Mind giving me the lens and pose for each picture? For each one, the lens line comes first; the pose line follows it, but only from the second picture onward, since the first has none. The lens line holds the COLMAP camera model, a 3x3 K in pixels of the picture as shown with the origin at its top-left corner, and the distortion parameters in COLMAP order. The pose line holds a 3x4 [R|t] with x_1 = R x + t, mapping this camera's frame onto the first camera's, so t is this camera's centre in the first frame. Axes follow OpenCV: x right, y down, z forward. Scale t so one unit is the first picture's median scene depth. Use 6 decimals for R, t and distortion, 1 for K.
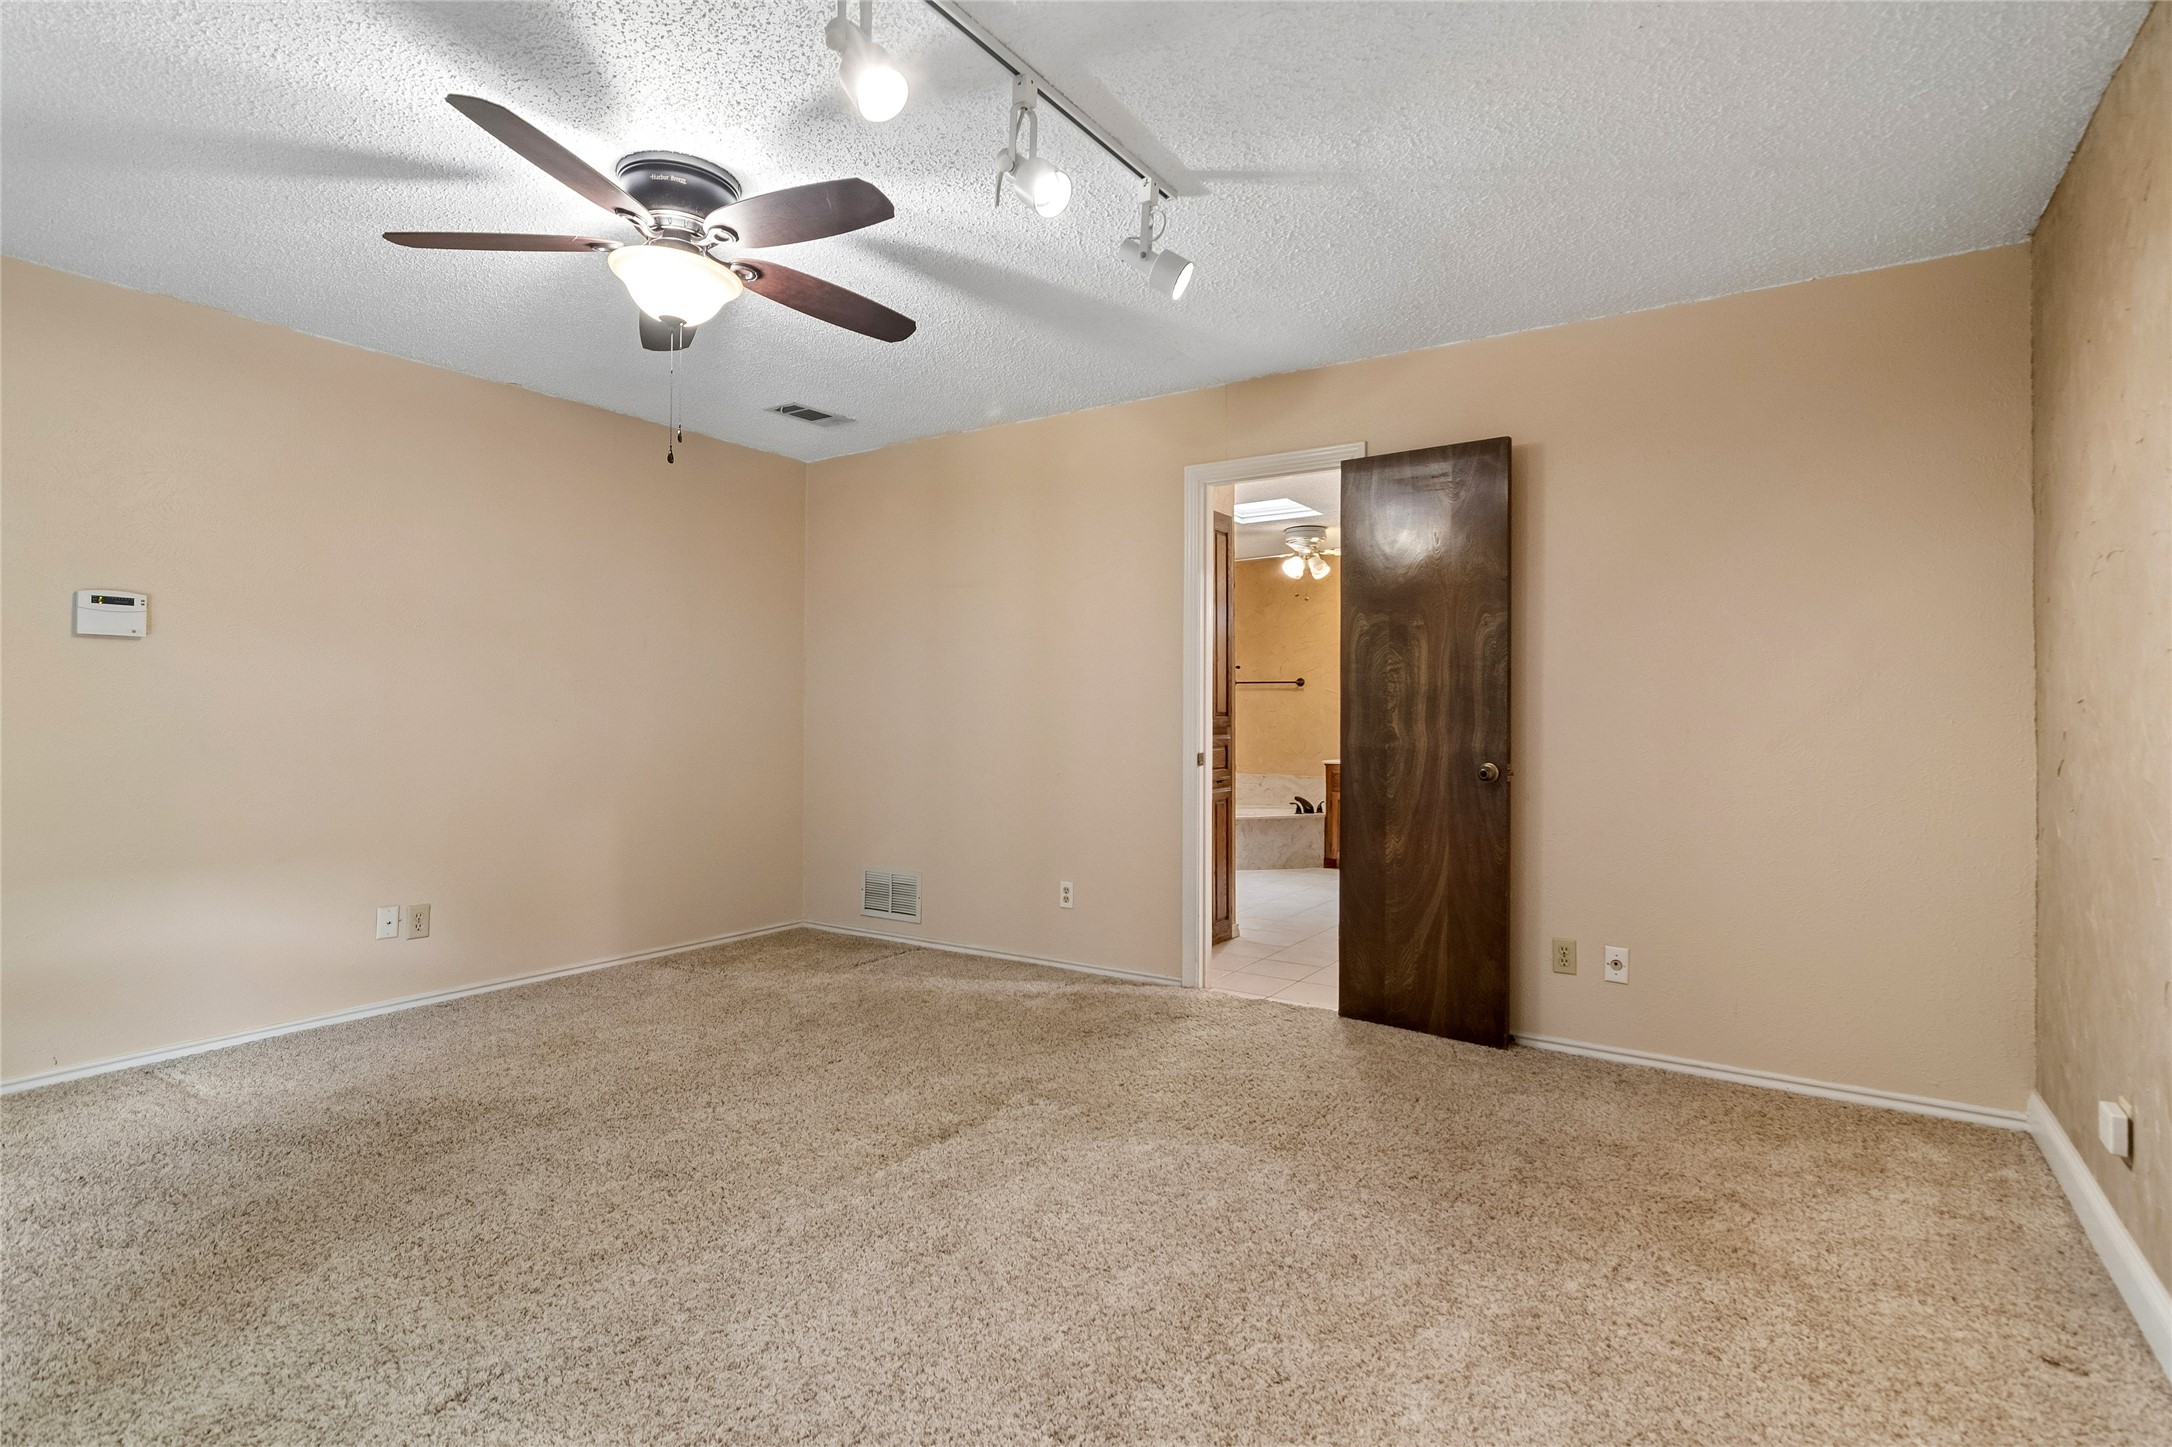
lens RADIAL K [[1049.9, 0, 1088.5], [0, 1049.9, 718.7], [0, 0, 1]] dist [0.000520, 0.000256]
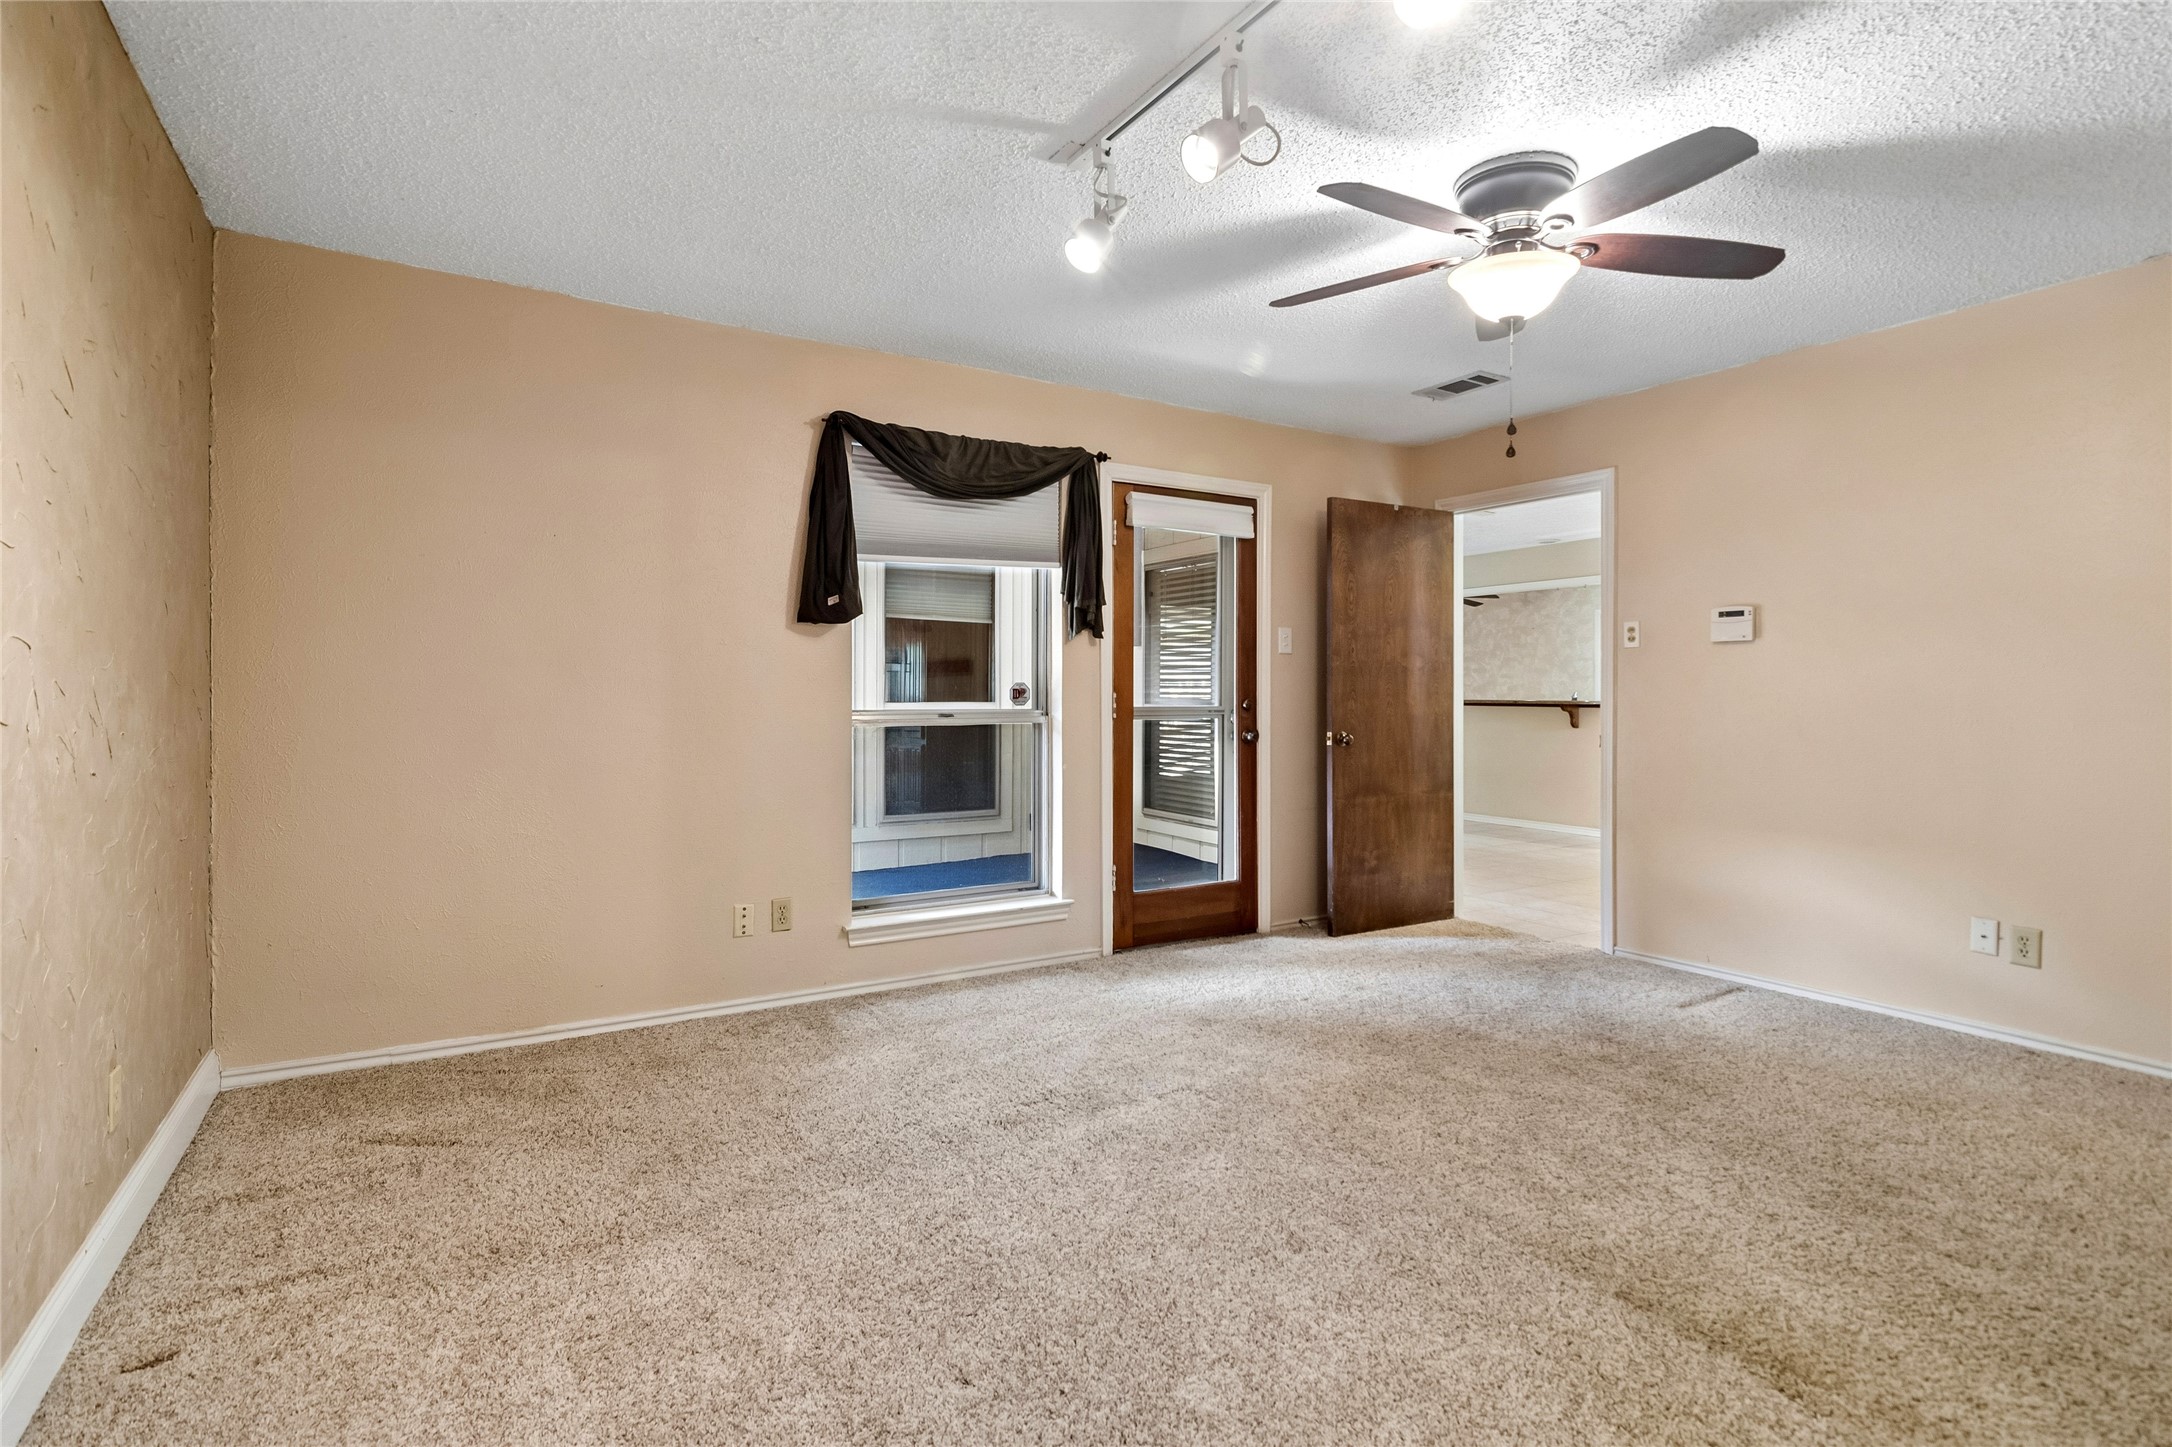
lens RADIAL K [[1049.9, 0, 1087.4], [0, 1049.9, 714.0], [0, 0, 1]] dist [0.000520, 0.000256]
pose [[-0.420952, 0.007401, -0.907053, 0.559967], [-0.007663, 0.999902, 0.011715, 0.000648], [0.907051, 0.011882, -0.420854, 0.821598]]
